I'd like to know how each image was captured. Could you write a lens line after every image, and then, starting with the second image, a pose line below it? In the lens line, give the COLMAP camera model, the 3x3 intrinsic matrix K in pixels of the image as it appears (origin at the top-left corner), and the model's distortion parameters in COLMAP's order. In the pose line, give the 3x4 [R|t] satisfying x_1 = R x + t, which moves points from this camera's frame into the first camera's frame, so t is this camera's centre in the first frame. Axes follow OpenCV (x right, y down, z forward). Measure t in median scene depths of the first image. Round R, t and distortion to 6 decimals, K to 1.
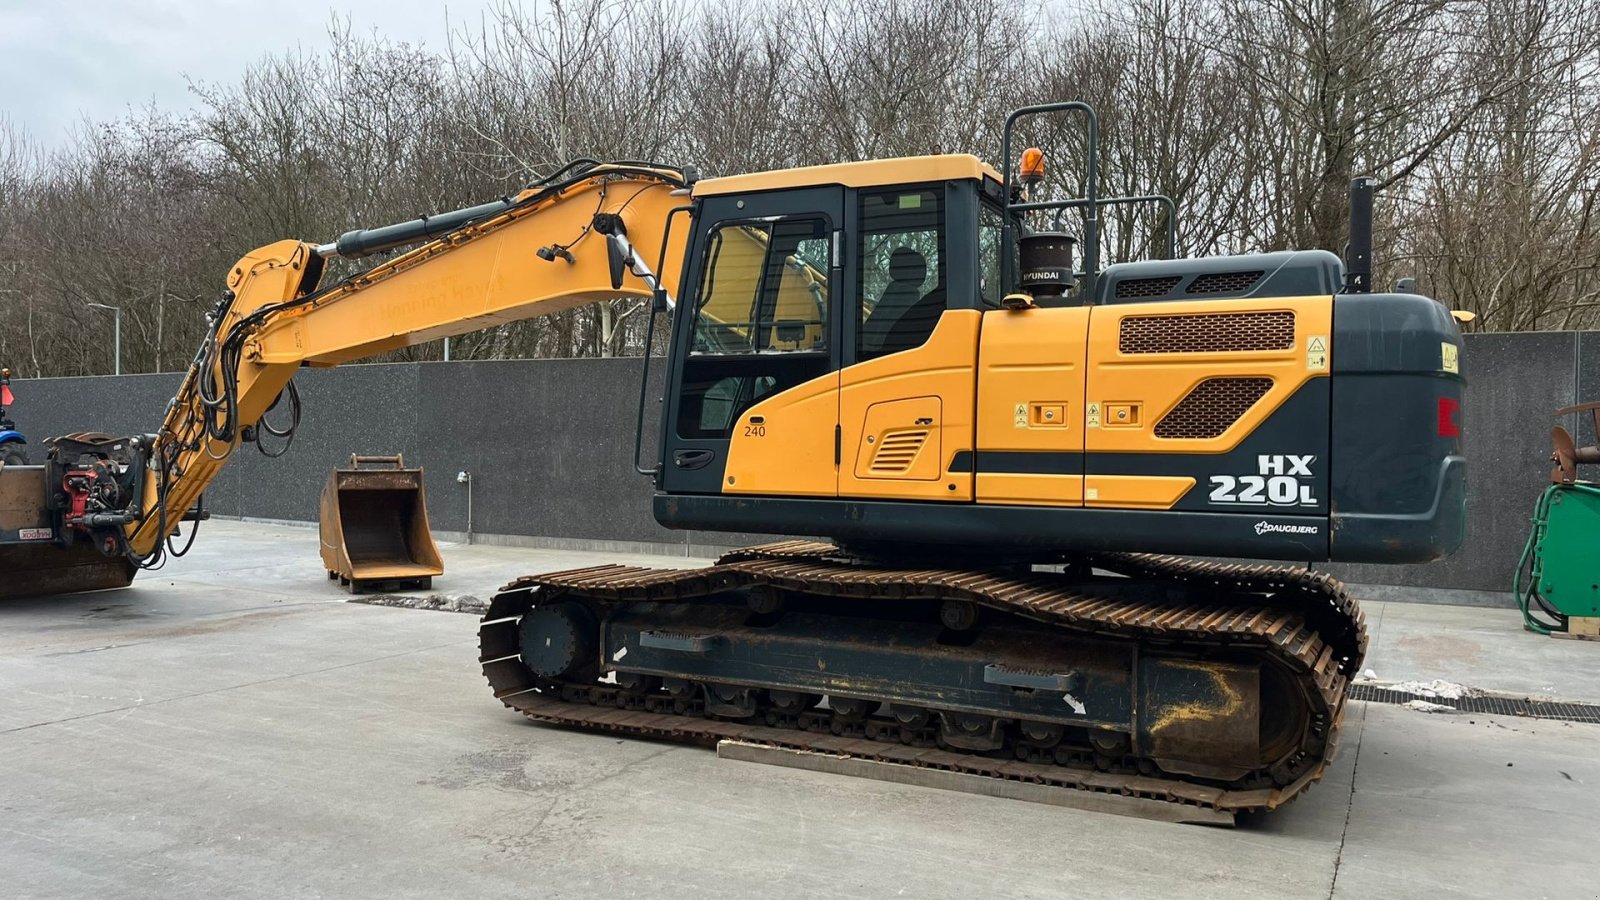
lens RADIAL K [[1204.4, 0, 794.0], [0, 1204.4, 438.2], [0, 0, 1]] dist [0.056920, -0.067638]
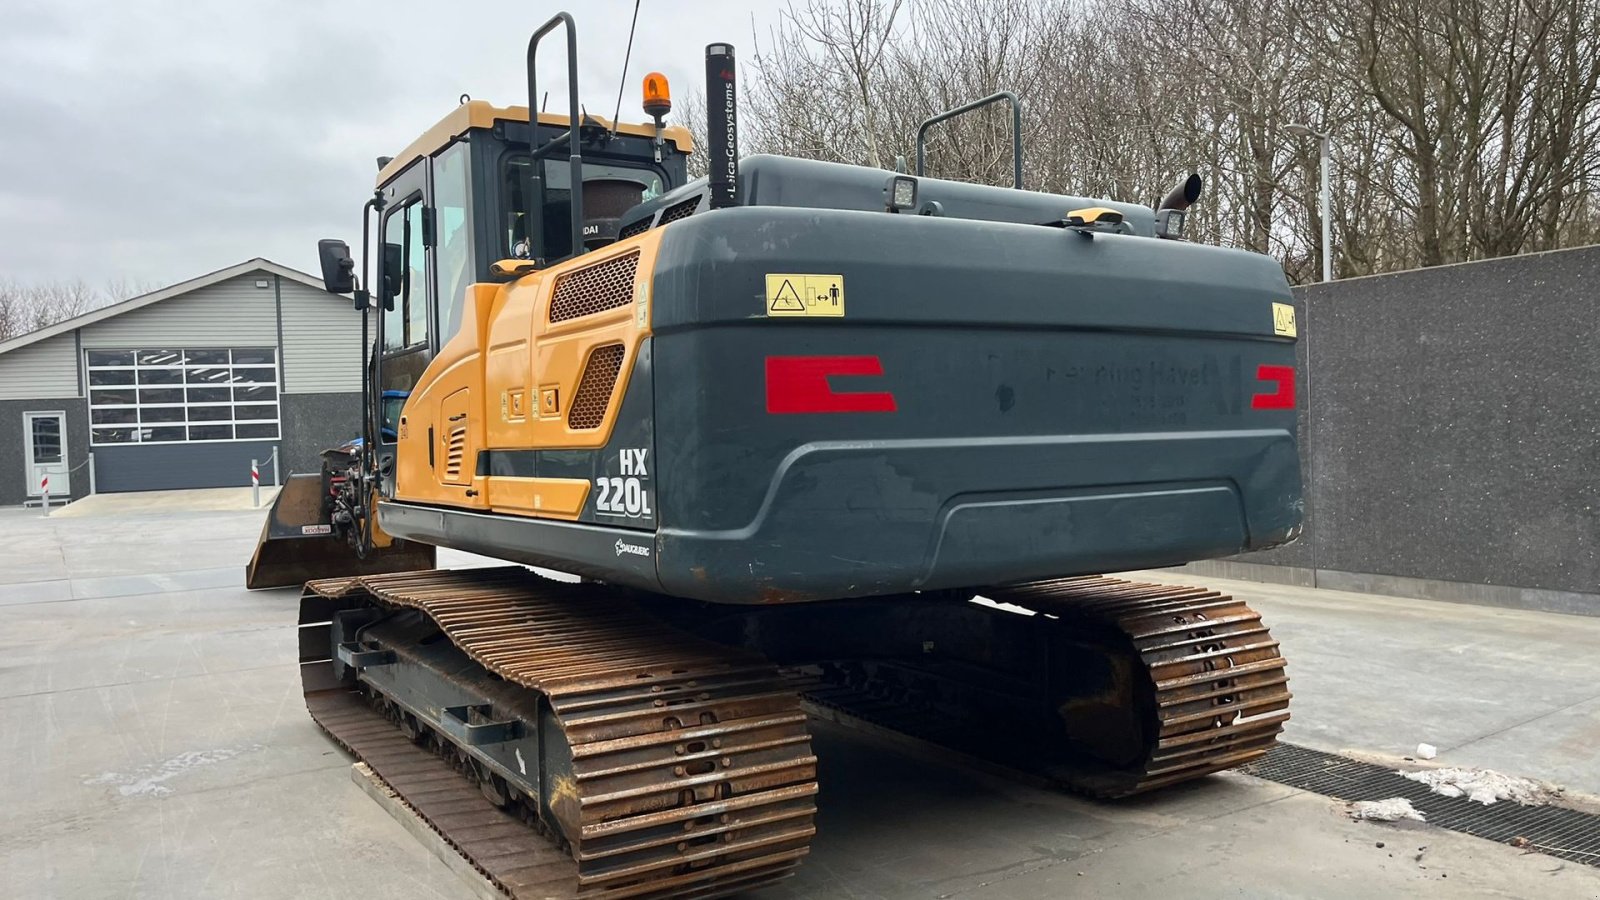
lens RADIAL K [[1204.4, 0, 779.0], [0, 1204.4, 420.0], [0, 0, 1]] dist [0.056920, -0.067638]
pose [[0.858951, -0.042766, -0.510268, 0.754594], [0.041621, 0.999040, -0.013668, 0.009248], [0.510363, -0.009498, 0.859907, 0.370363]]
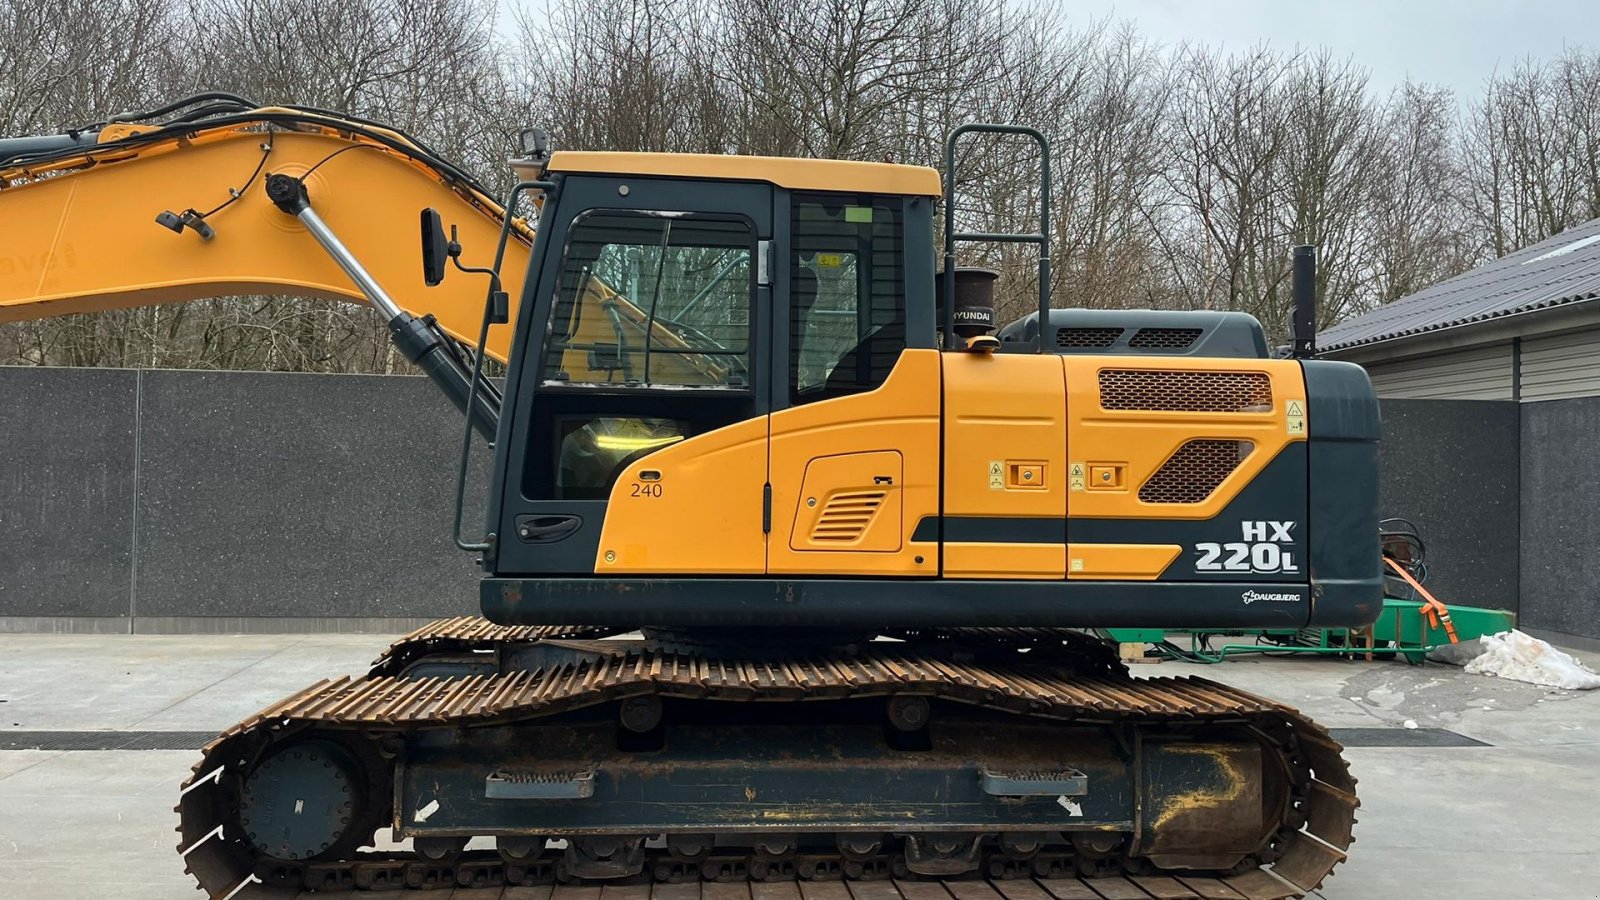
lens RADIAL K [[1204.4, 0, 690.9], [0, 1204.4, 423.9], [0, 0, 1]] dist [0.056920, -0.067638]
pose [[0.846218, 0.024482, 0.532274, -0.448181], [-0.007892, 0.999410, -0.033420, -0.024351], [-0.532779, 0.024080, 0.845912, 0.371432]]
